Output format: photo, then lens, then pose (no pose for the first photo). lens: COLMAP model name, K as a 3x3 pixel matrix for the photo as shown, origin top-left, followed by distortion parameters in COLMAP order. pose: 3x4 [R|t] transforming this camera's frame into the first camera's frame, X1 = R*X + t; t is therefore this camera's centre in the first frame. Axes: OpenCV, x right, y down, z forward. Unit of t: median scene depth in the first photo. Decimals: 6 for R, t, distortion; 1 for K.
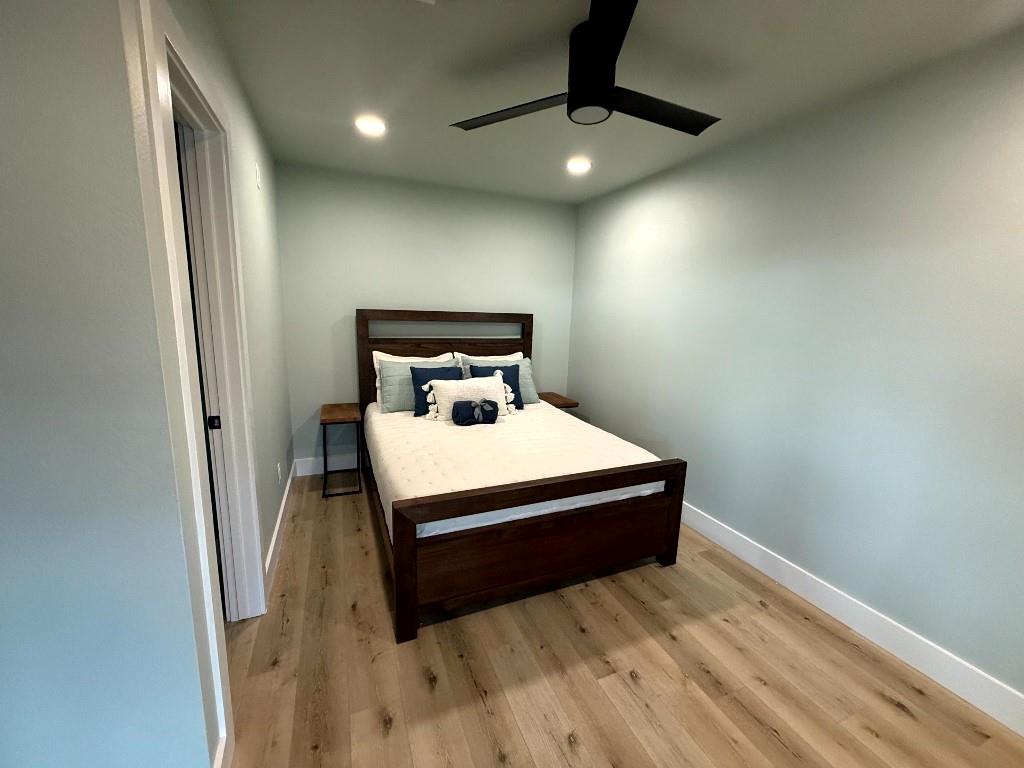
lens RADIAL K [[408.2, 0, 508.7], [0, 408.2, 384.1], [0, 0, 1]] dist [0.000519, -0.000106]
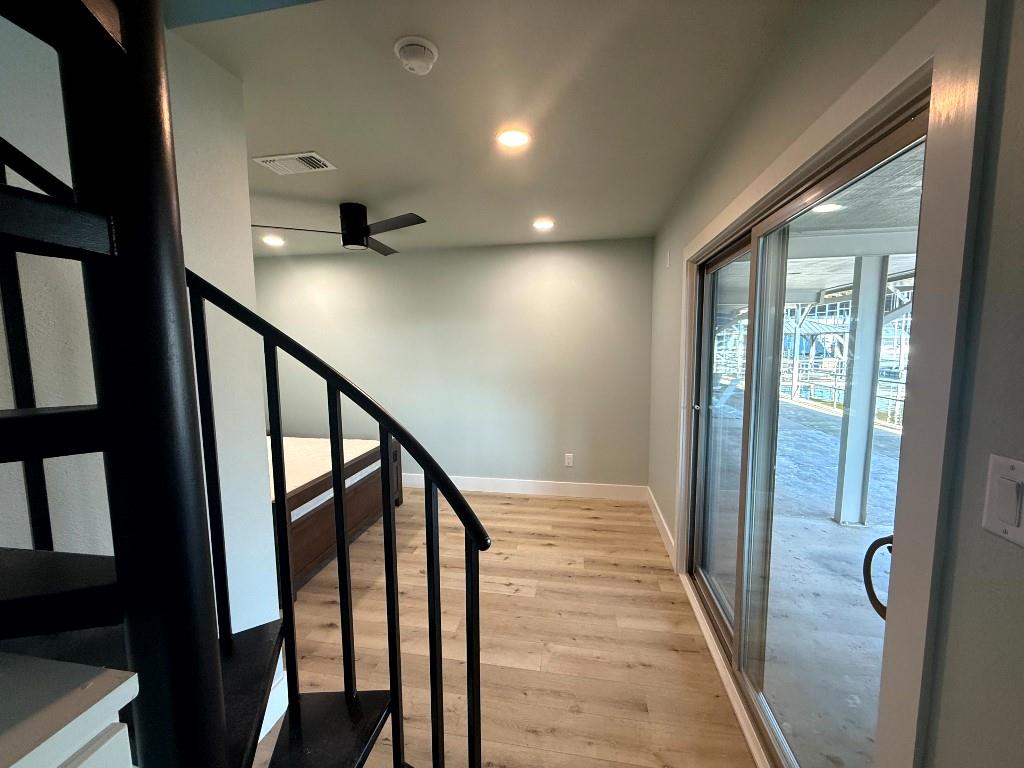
lens RADIAL K [[408.2, 0, 508.7], [0, 408.2, 384.1], [0, 0, 1]] dist [0.000519, -0.000106]
pose [[0.540589, -0.121881, 0.832411, -0.753110], [0.190136, 0.981549, 0.020239, 0.024924], [-0.819519, 0.147330, 0.553788, -0.357123]]
